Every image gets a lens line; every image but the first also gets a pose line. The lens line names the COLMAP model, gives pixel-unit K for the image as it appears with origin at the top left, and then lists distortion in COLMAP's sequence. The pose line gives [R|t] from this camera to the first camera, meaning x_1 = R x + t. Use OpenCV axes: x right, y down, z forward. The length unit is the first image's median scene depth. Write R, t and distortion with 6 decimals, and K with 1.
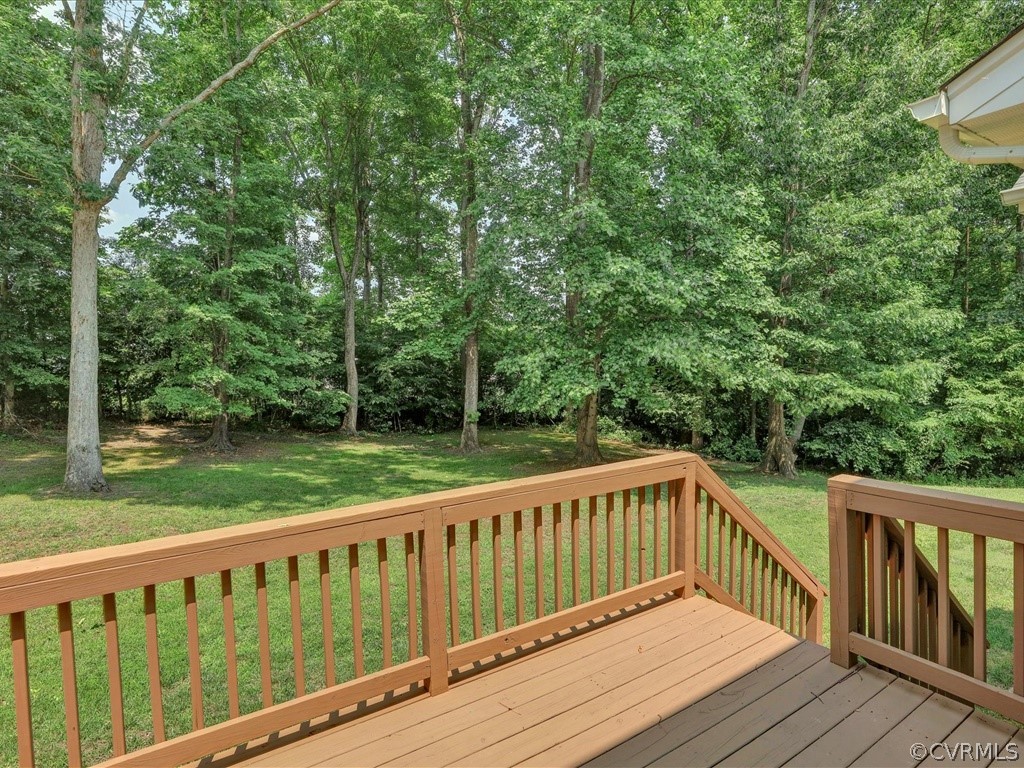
lens RADIAL K [[550.0, 0, 506.5], [0, 550.0, 376.6], [0, 0, 1]] dist [-0.017100, 0.005950]
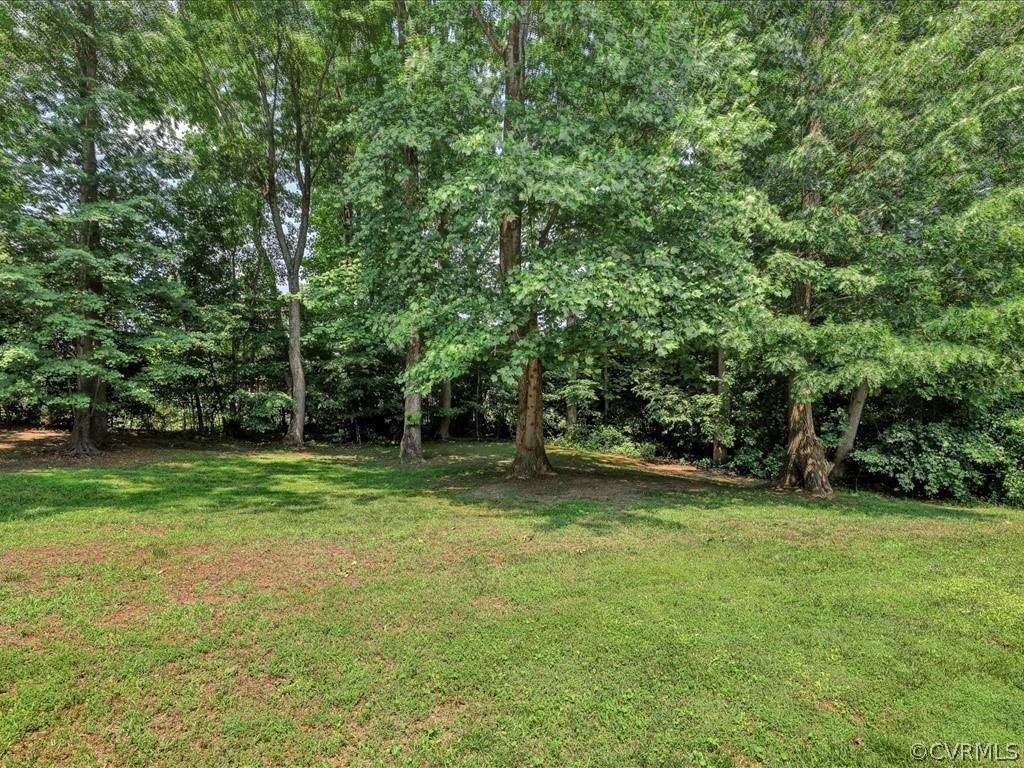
lens RADIAL K [[550.0, 0, 496.9], [0, 550.0, 379.3], [0, 0, 1]] dist [-0.017100, 0.005950]
pose [[0.993736, -0.012849, -0.111017, 0.155244], [0.008322, 0.999119, -0.041144, 0.051400], [0.111447, 0.039962, 0.992967, 0.219453]]
